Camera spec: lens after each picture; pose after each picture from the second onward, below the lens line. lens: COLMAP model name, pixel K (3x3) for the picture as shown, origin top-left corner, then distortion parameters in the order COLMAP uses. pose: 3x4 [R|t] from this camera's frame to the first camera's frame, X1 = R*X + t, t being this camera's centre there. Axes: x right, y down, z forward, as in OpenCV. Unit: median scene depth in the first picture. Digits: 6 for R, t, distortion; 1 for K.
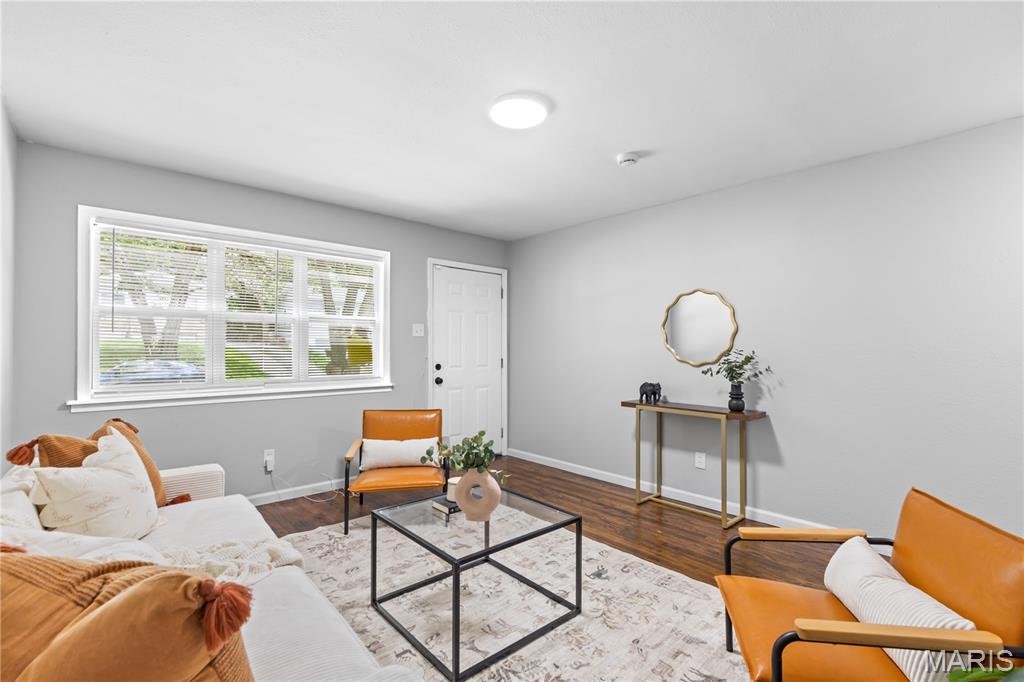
lens RADIAL K [[463.8, 0, 513.5], [0, 463.8, 343.9], [0, 0, 1]] dist [-0.002221, -0.000066]
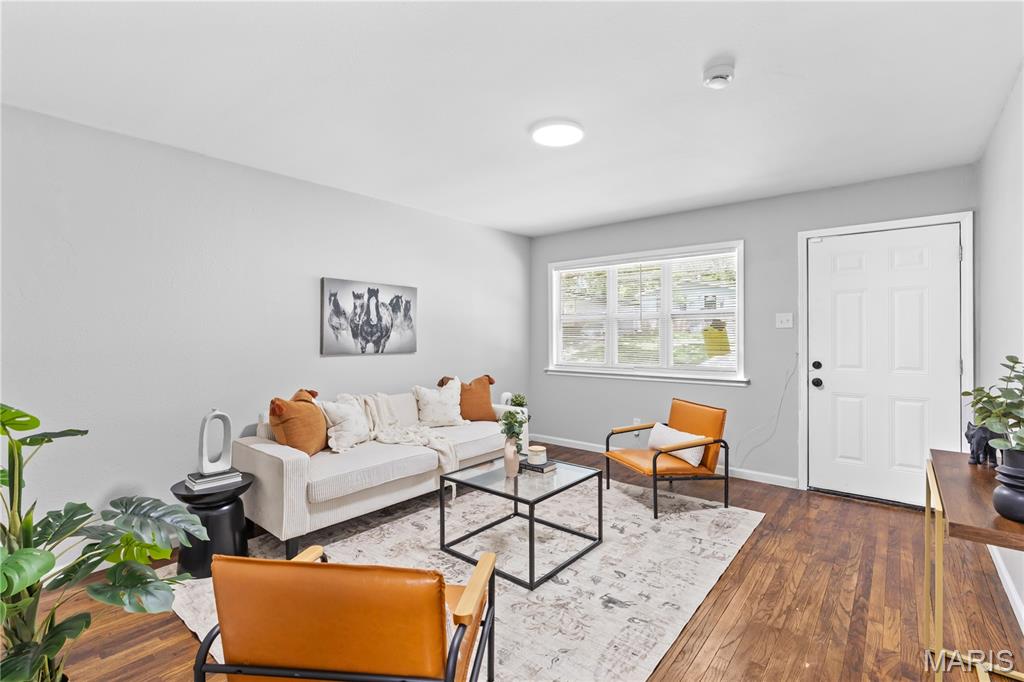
lens RADIAL K [[463.8, 0, 514.0], [0, 463.8, 332.7], [0, 0, 1]] dist [-0.002221, -0.000066]
pose [[0.140515, -0.006762, -0.990055, 0.630787], [0.012363, 0.999911, -0.005075, -0.009263], [0.990001, -0.011527, 0.140586, 0.421176]]
